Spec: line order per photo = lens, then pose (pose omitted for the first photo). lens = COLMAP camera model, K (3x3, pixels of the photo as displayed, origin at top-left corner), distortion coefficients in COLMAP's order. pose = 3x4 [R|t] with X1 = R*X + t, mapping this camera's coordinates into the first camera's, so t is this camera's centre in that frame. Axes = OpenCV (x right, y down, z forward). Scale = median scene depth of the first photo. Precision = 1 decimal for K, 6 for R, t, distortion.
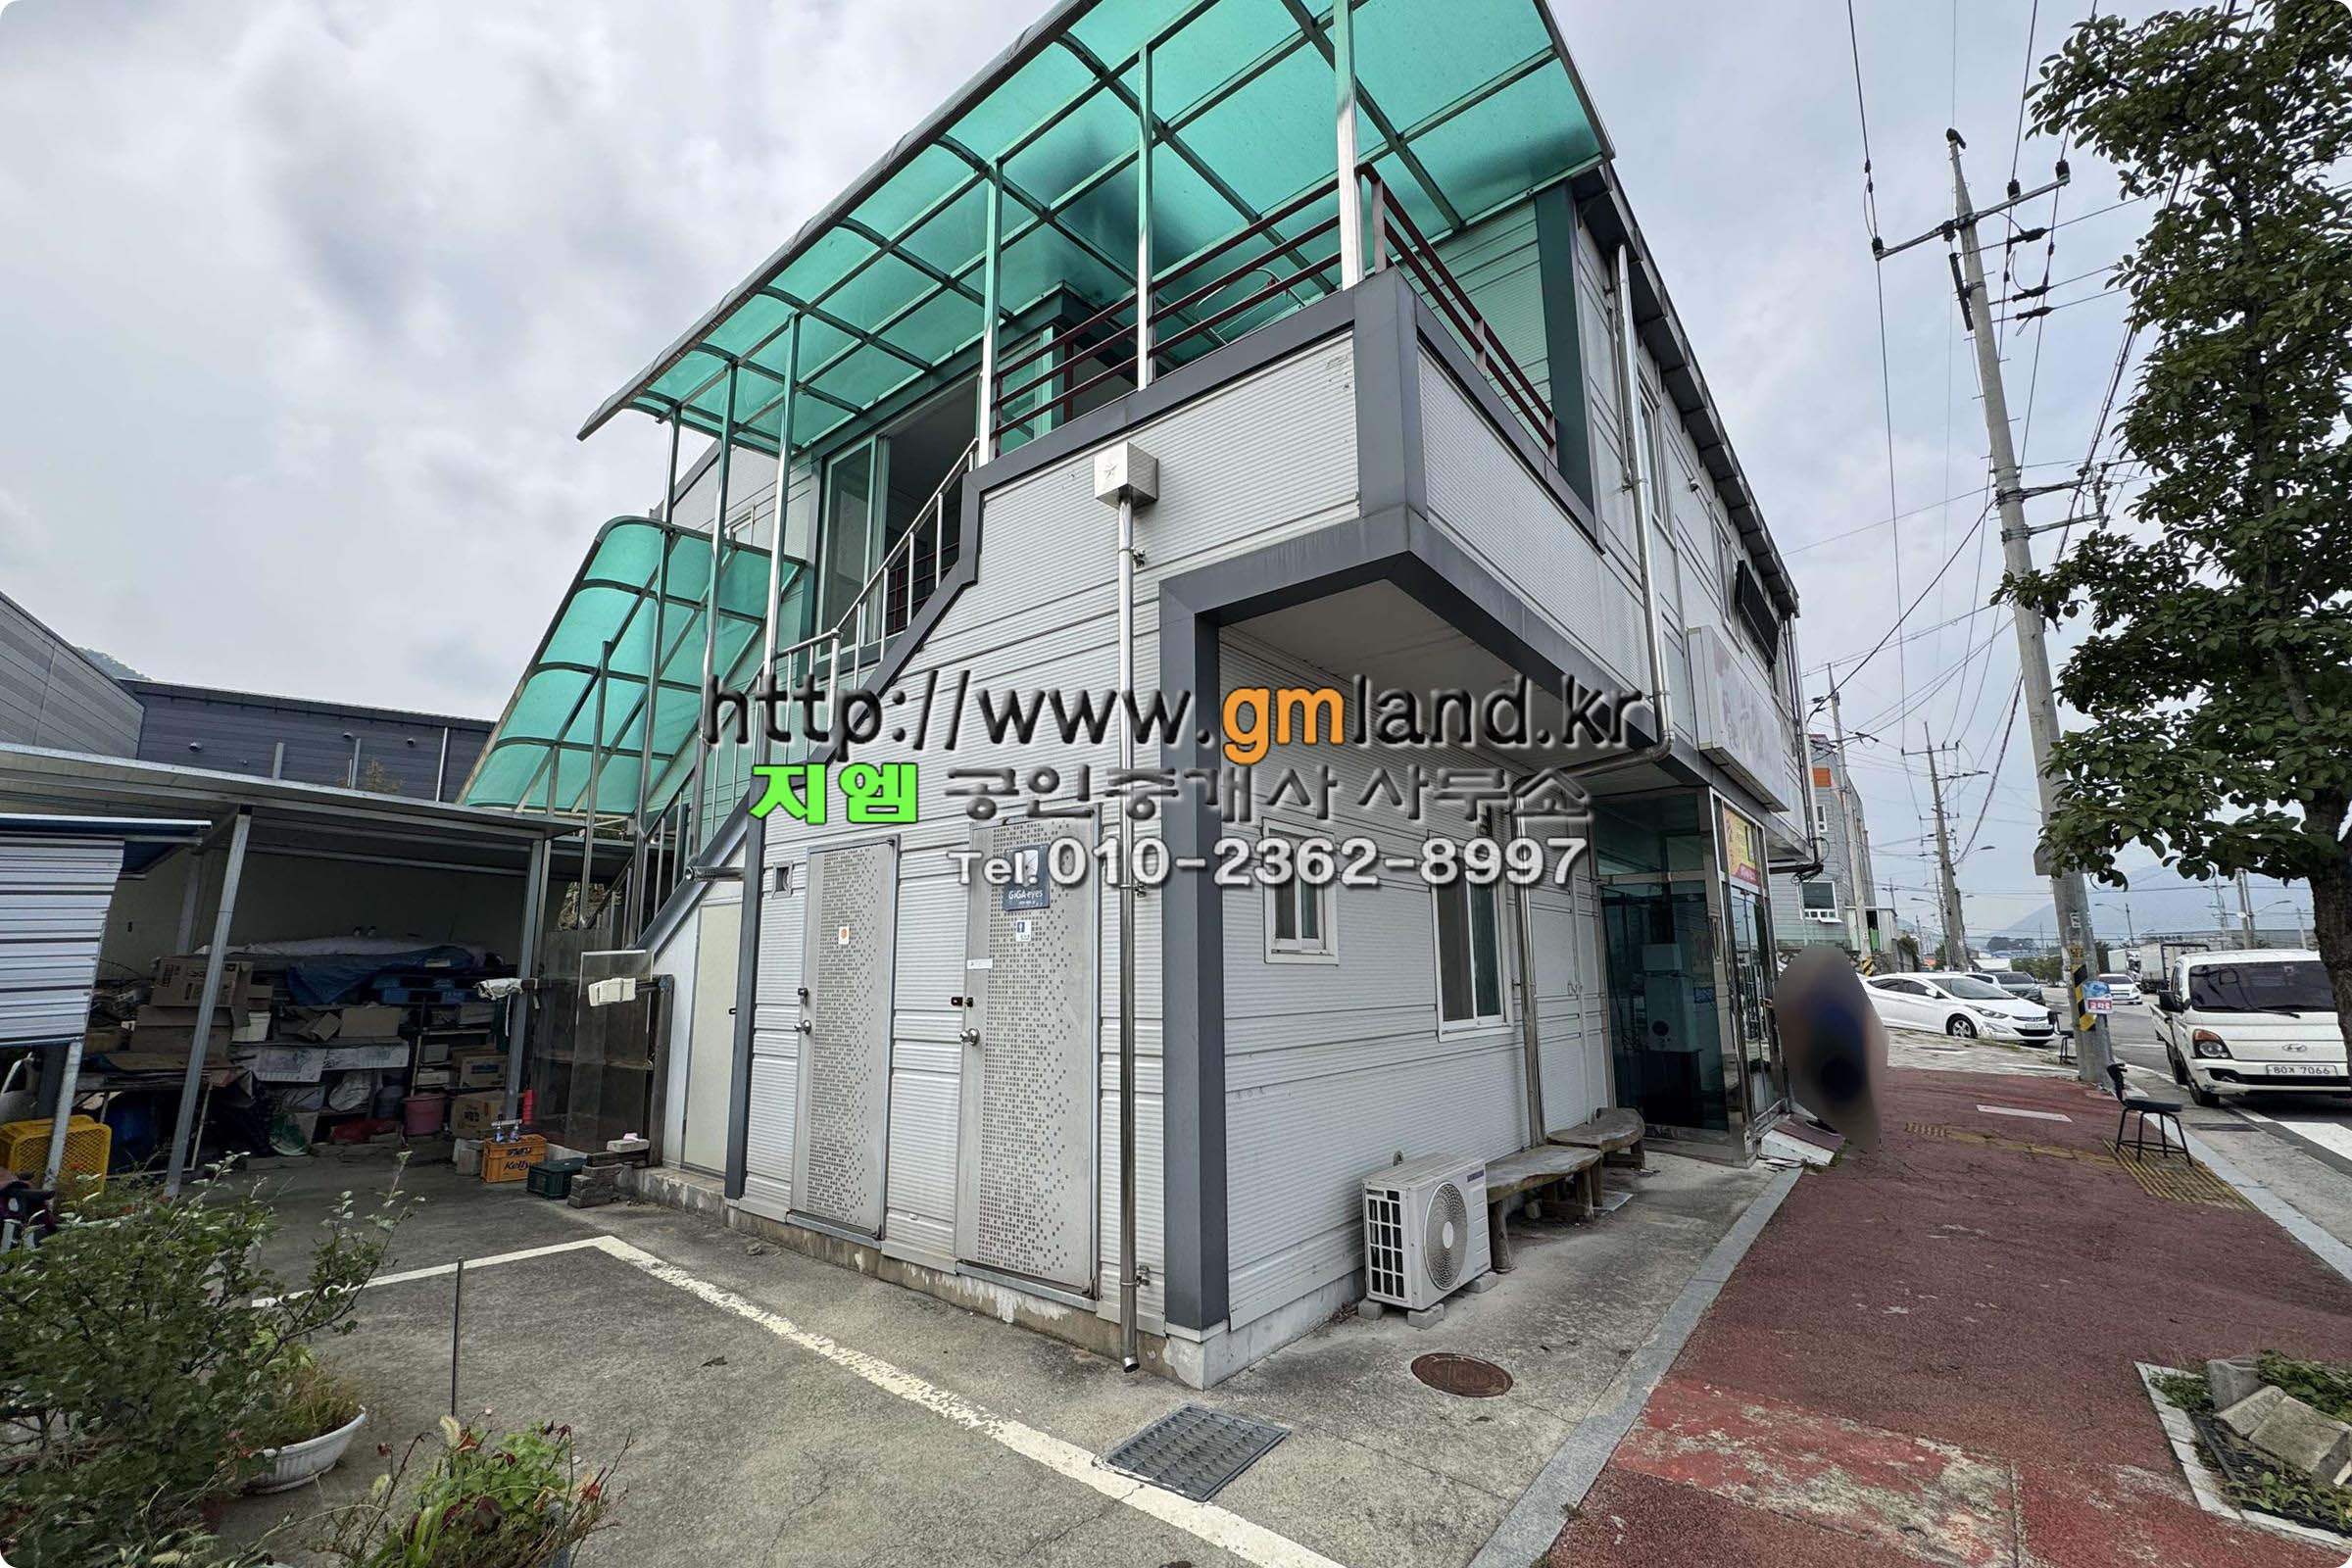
lens RADIAL K [[960.9, 0, 1170.7], [0, 960.9, 801.9], [0, 0, 1]] dist [-0.002170, -0.000042]
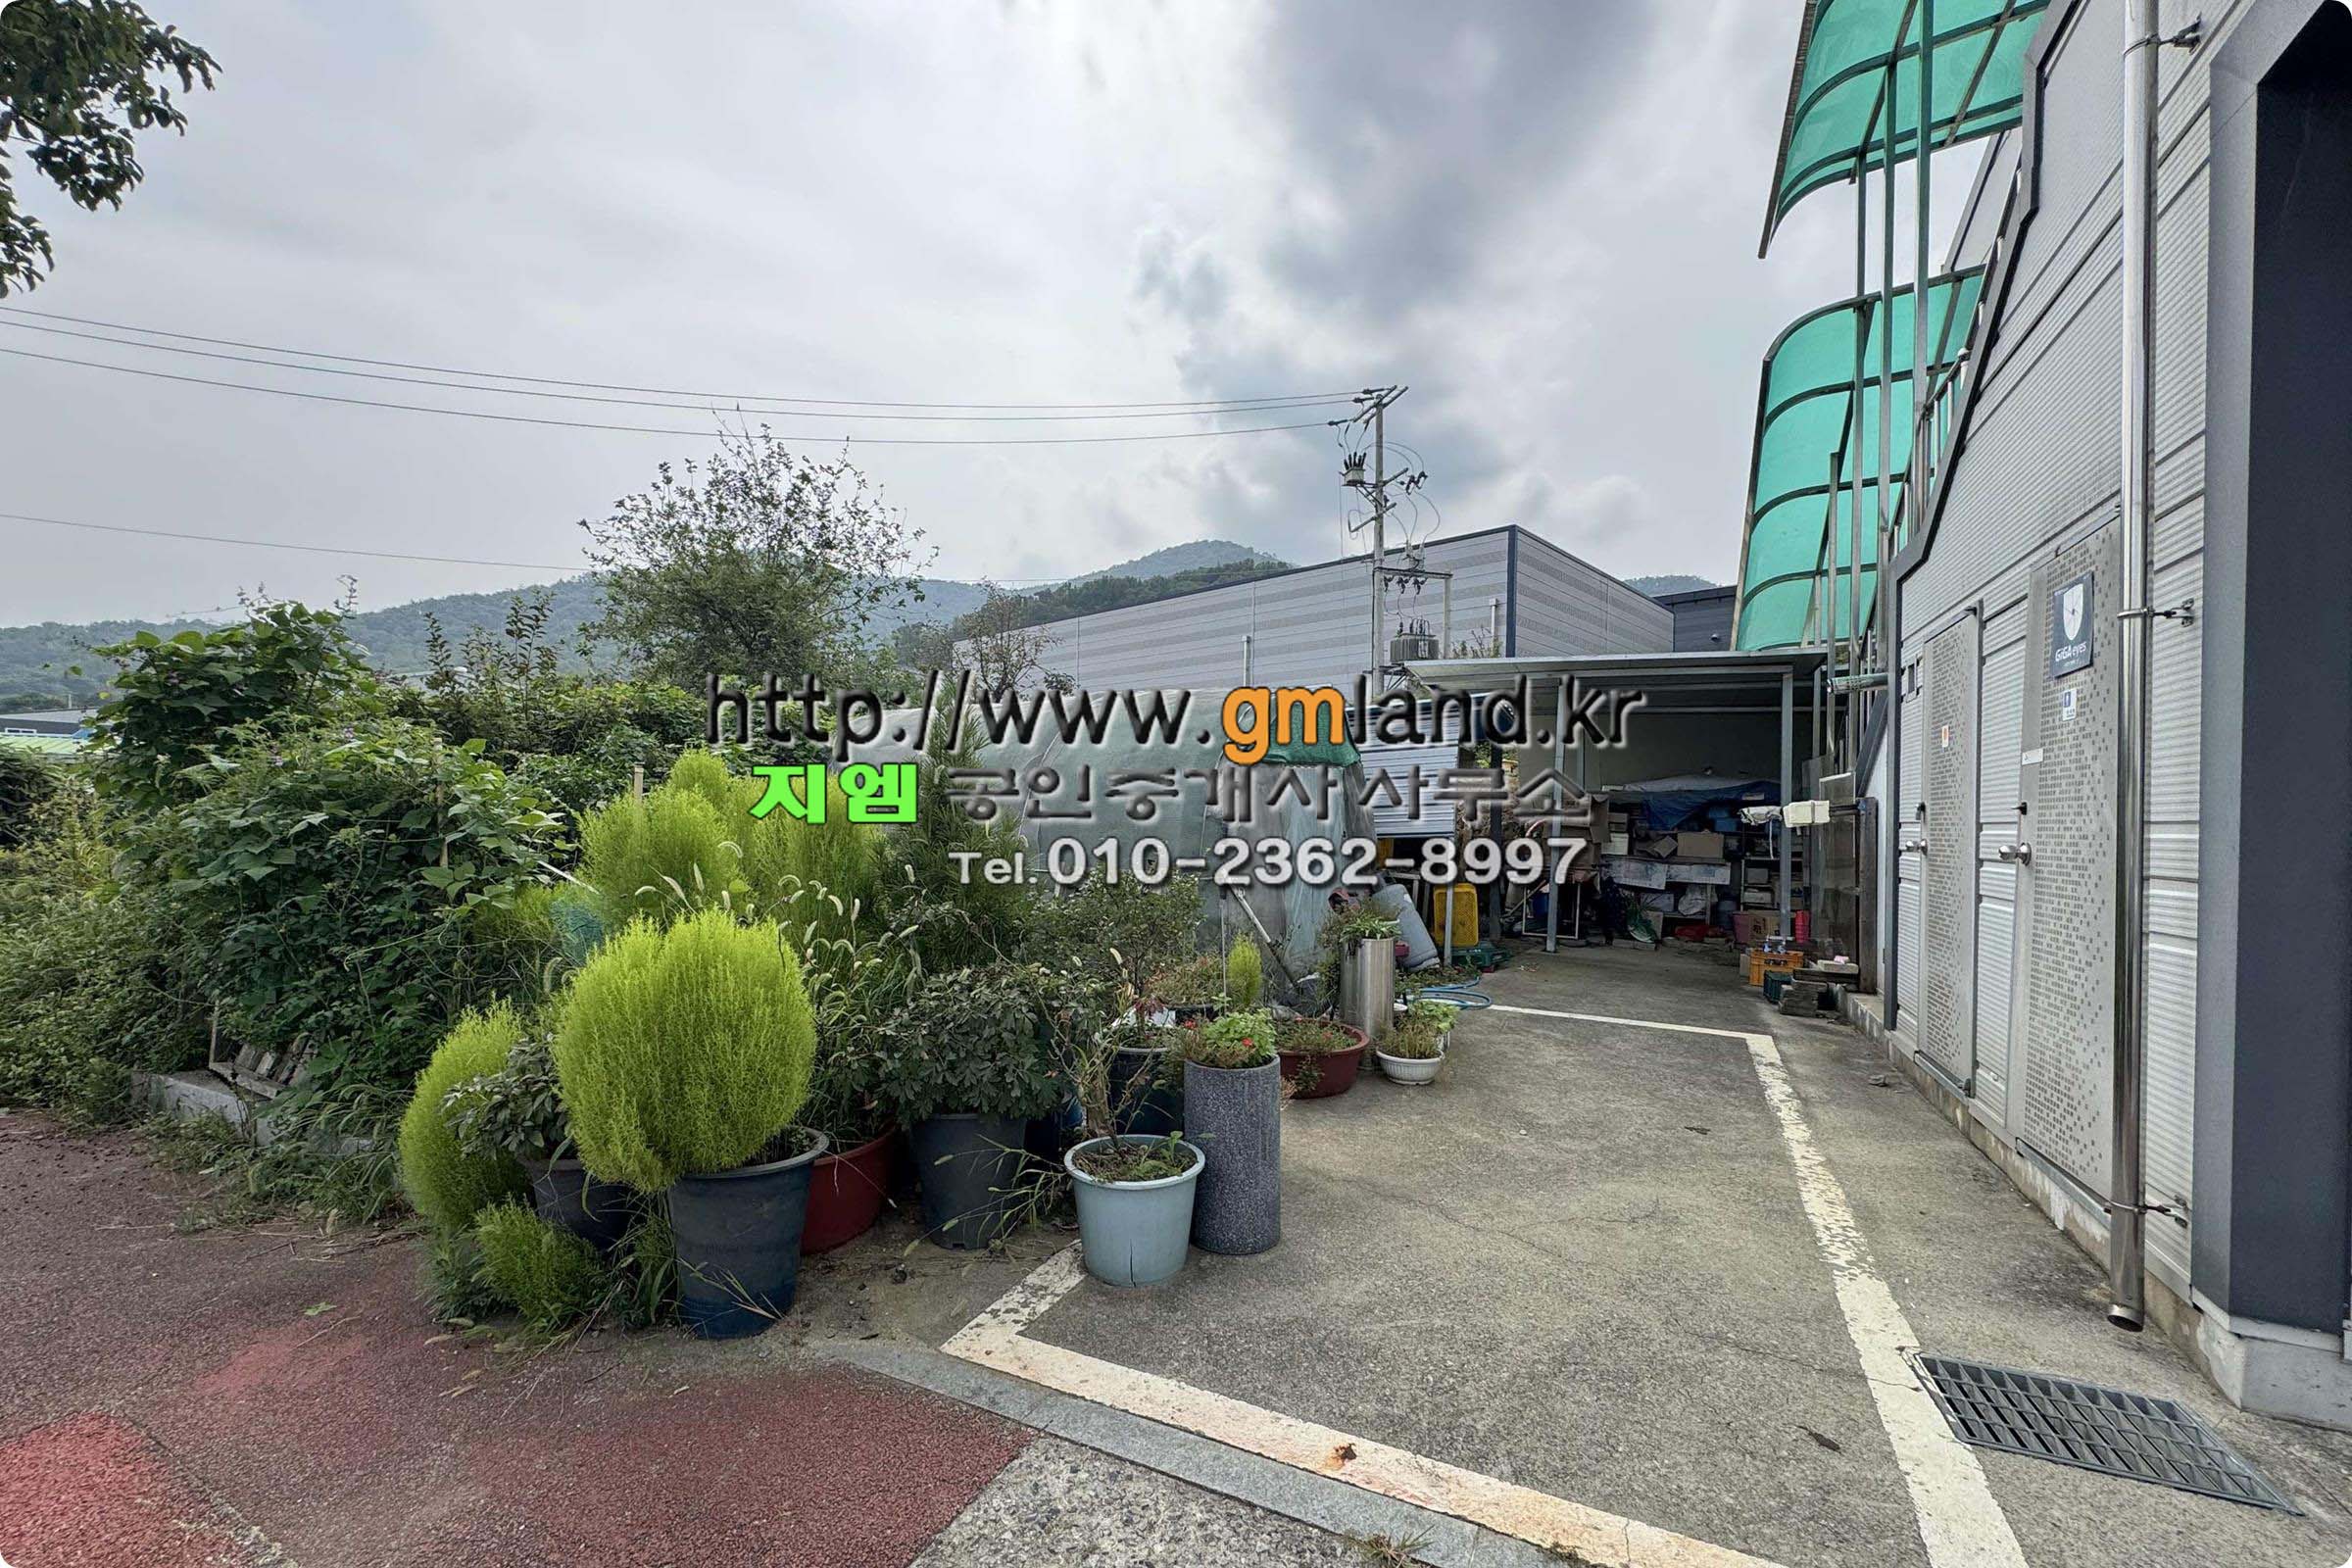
lens RADIAL K [[960.9, 0, 1135.7], [0, 960.9, 815.8], [0, 0, 1]] dist [-0.002170, -0.000042]
pose [[0.189351, 0.005853, -0.981892, 0.383081], [0.153670, 0.987484, 0.035521, 0.082629], [0.969810, -0.157613, 0.186081, 0.200018]]
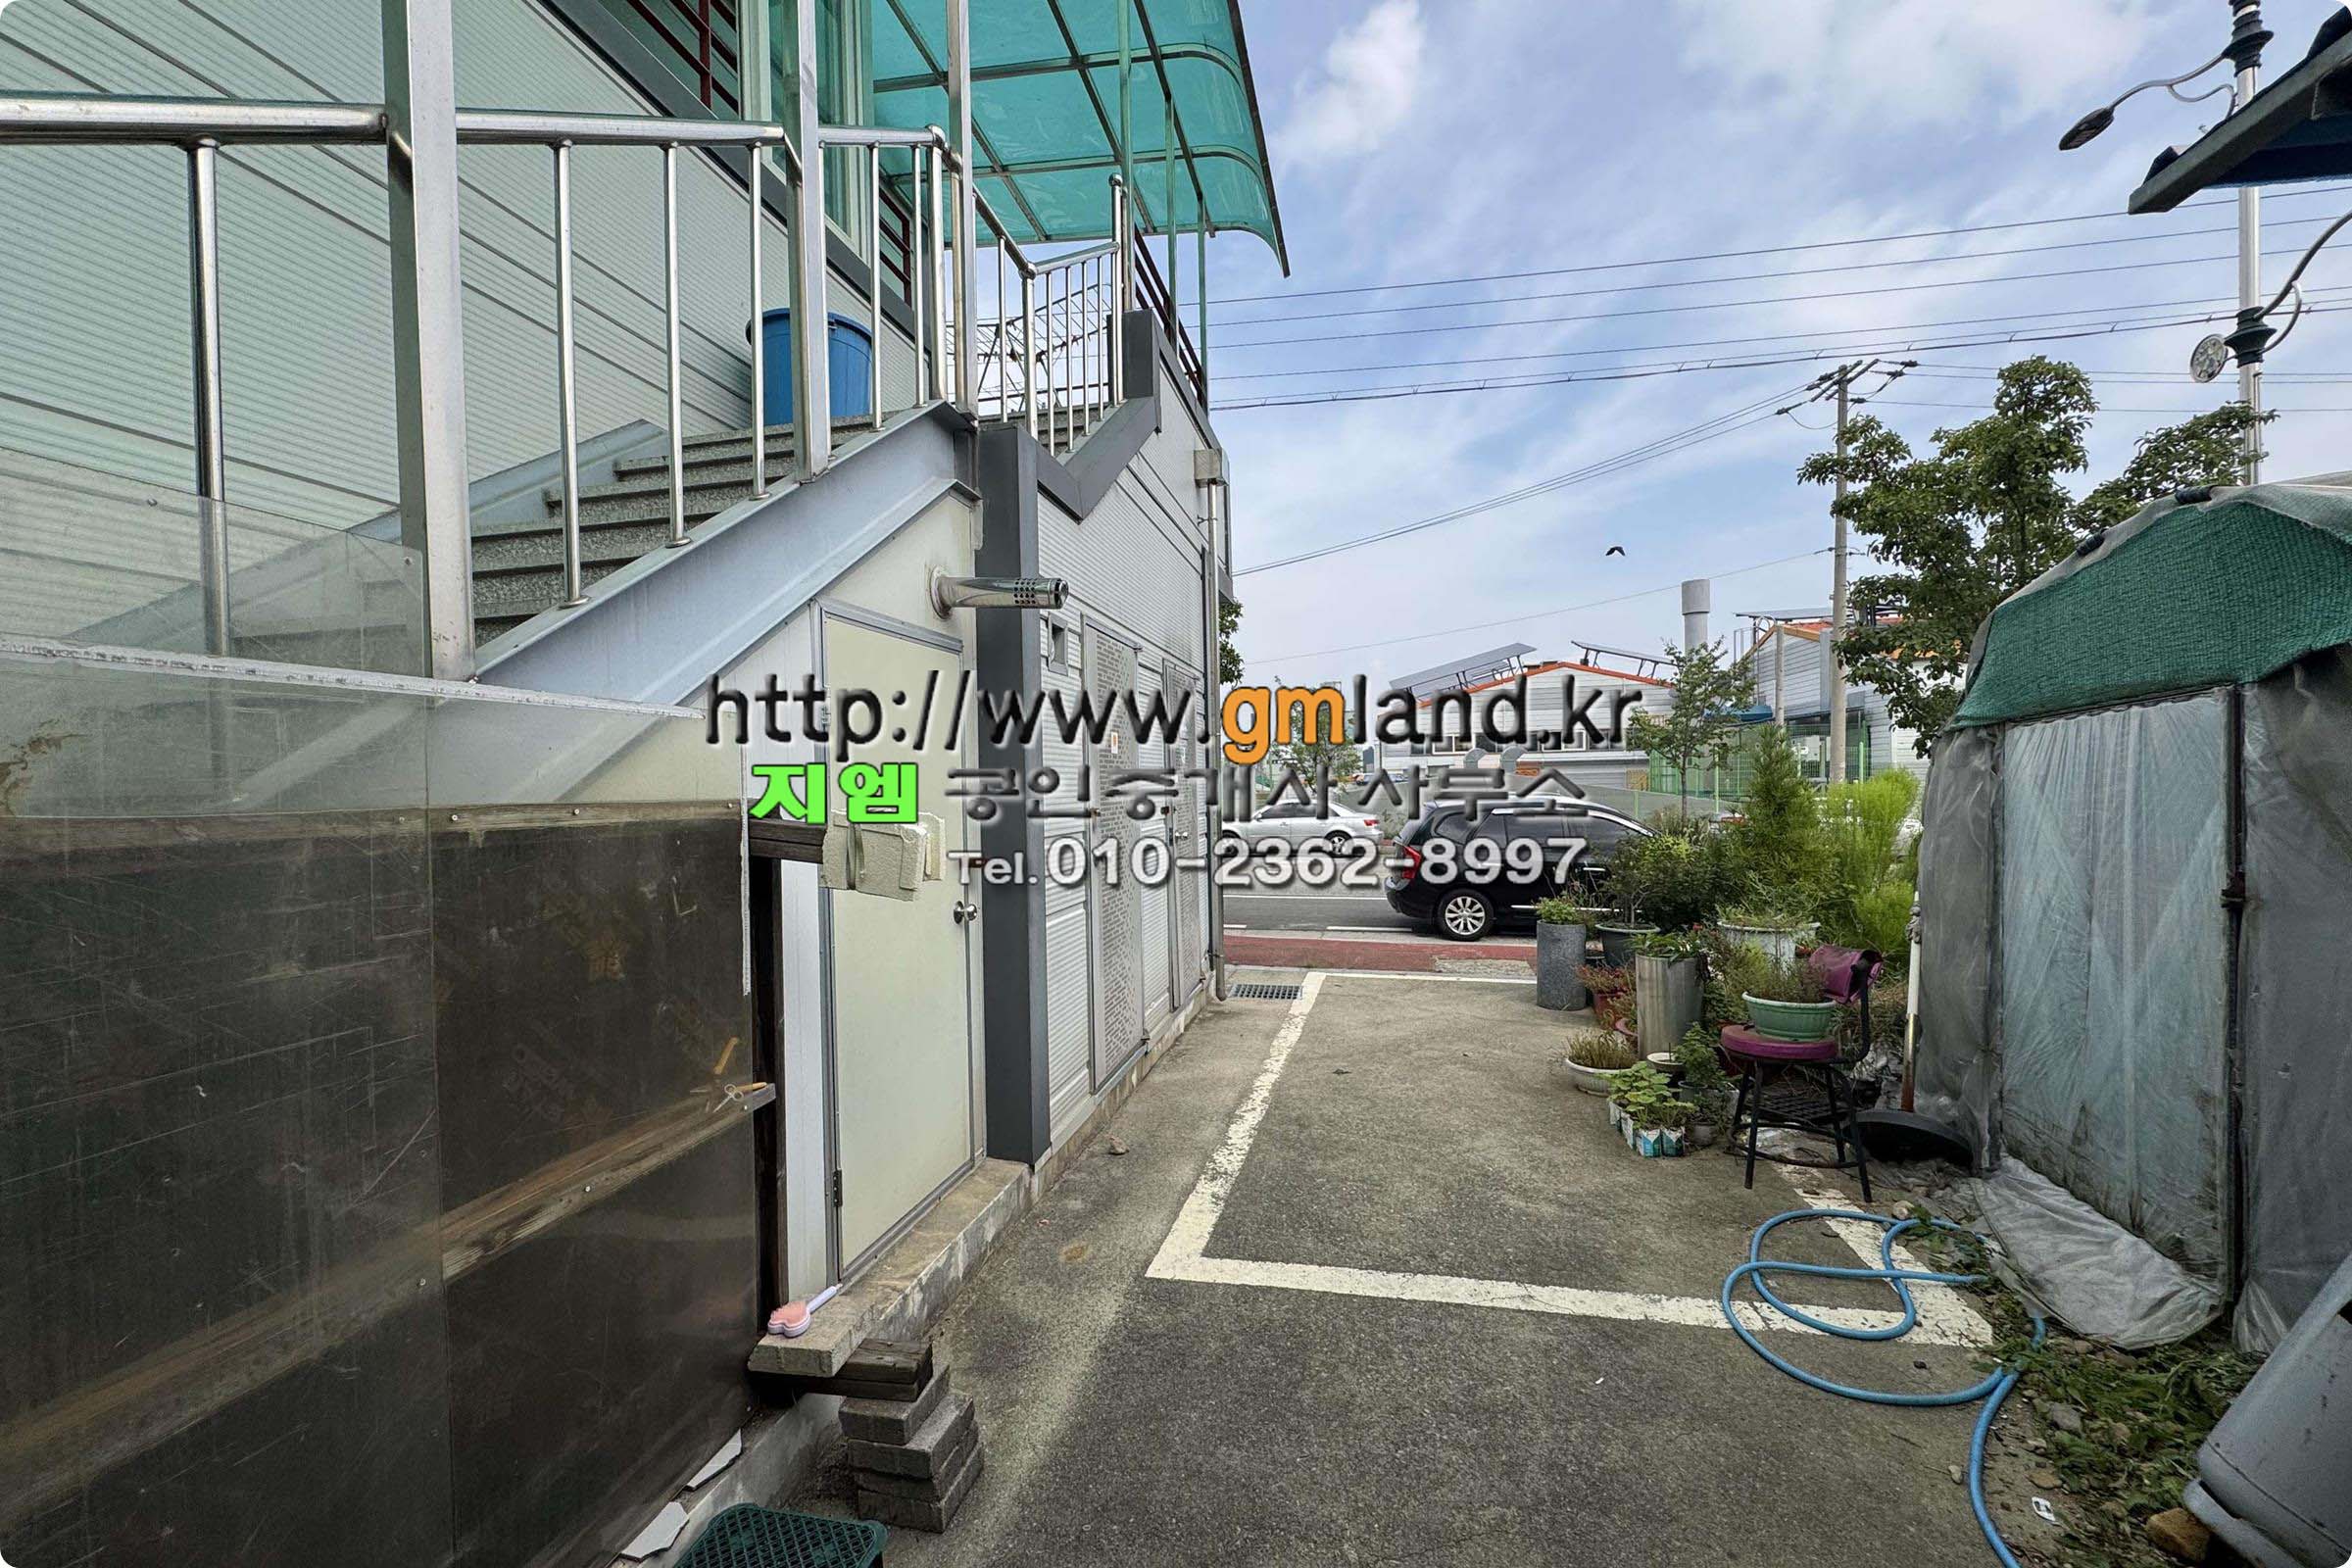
lens RADIAL K [[960.9, 0, 1183.0], [0, 960.9, 795.0], [0, 0, 1]] dist [-0.002170, -0.000042]
pose [[-0.446505, 0.003524, 0.894774, -1.289191], [-0.131232, 0.988921, -0.069381, 0.271169], [-0.885106, -0.148402, -0.441095, 1.514800]]
